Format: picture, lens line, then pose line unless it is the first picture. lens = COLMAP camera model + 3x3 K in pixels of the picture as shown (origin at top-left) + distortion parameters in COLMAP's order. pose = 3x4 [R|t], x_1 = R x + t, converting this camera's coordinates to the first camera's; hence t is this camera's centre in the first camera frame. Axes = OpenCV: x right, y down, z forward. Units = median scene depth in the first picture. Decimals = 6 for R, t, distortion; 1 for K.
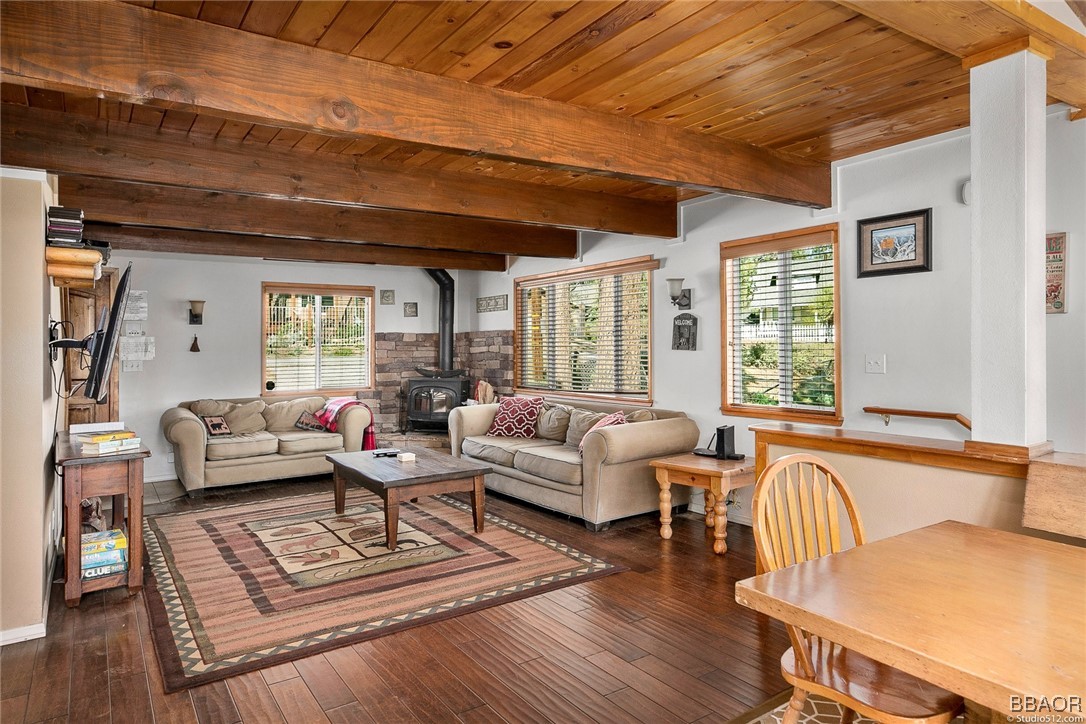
lens RADIAL K [[681.4, 0, 544.8], [0, 681.4, 353.5], [0, 0, 1]] dist [-0.003137, -0.000418]
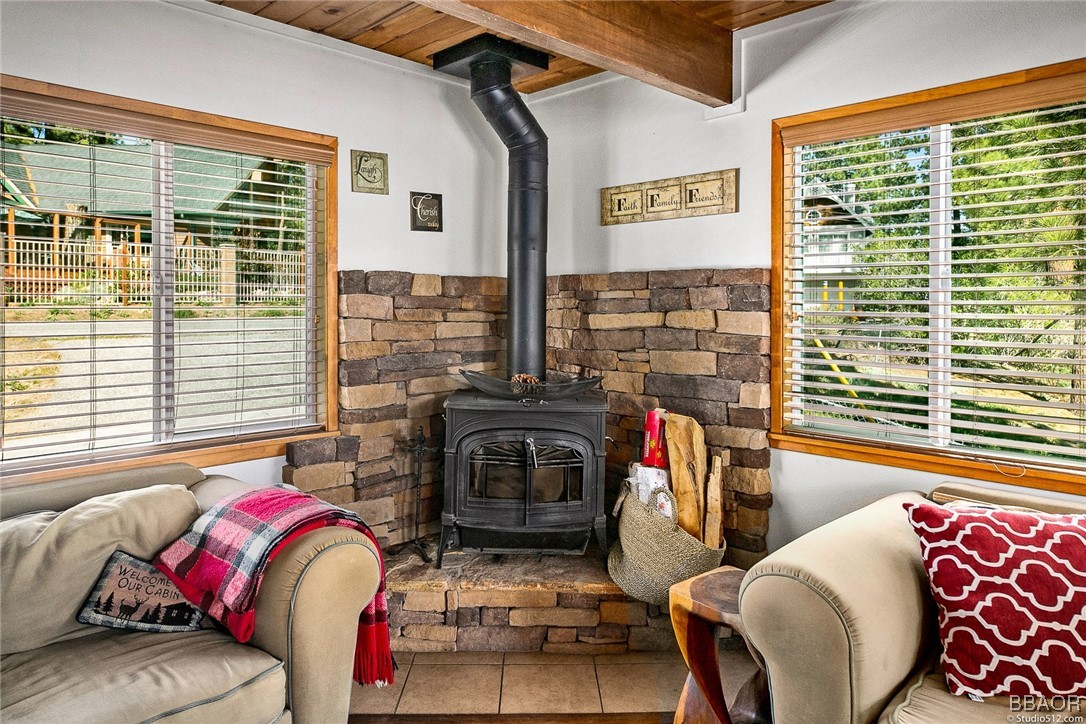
lens RADIAL K [[727.0, 0, 545.2], [0, 727.0, 332.1], [0, 0, 1]] dist [0.009711, 0.000520]
pose [[0.981535, 0.004945, 0.191219, -0.214302], [-0.009117, 0.999739, 0.020946, -0.007363], [-0.191065, -0.022303, 0.981324, 0.606960]]
